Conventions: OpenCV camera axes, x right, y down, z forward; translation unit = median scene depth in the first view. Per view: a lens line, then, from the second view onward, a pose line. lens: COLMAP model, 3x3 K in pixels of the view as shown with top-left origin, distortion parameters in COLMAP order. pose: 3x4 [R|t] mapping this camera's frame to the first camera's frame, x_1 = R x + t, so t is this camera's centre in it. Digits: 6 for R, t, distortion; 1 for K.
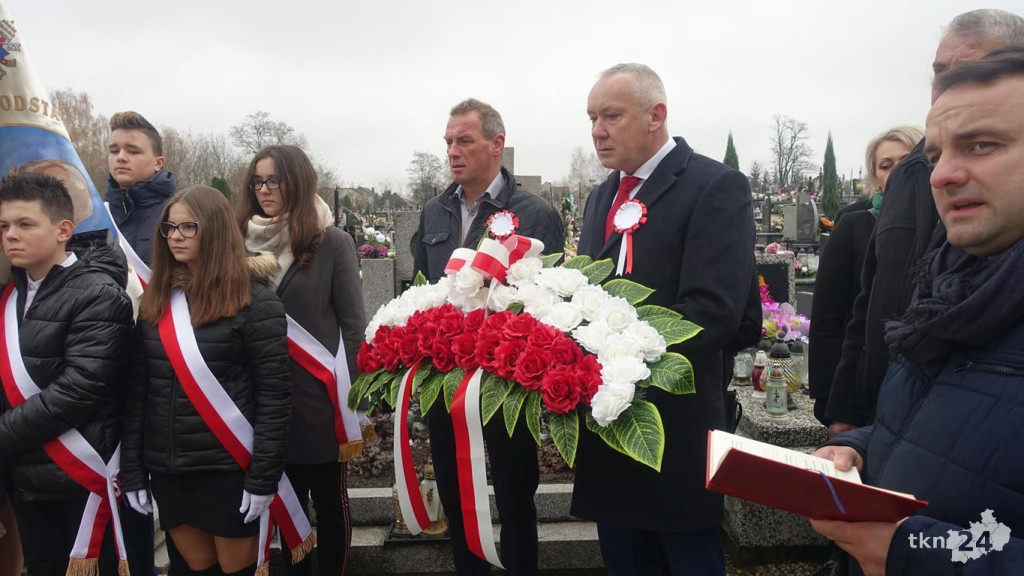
lens RADIAL K [[654.1, 0, 512.0], [0, 654.1, 288.0], [0, 0, 1]] dist [0.002362, 0.000236]
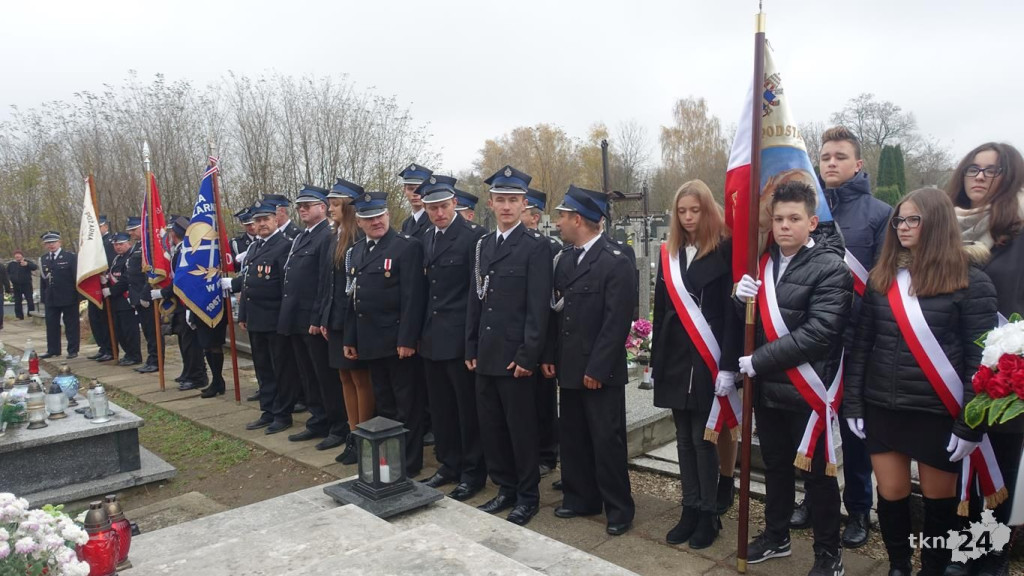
lens RADIAL K [[654.1, 0, 512.0], [0, 654.1, 288.0], [0, 0, 1]] dist [0.002362, 0.000236]
pose [[0.669262, 0.085418, -0.738100, -0.070371], [-0.072322, 0.996142, 0.049704, 0.030915], [0.739499, 0.020116, 0.672858, -0.408472]]
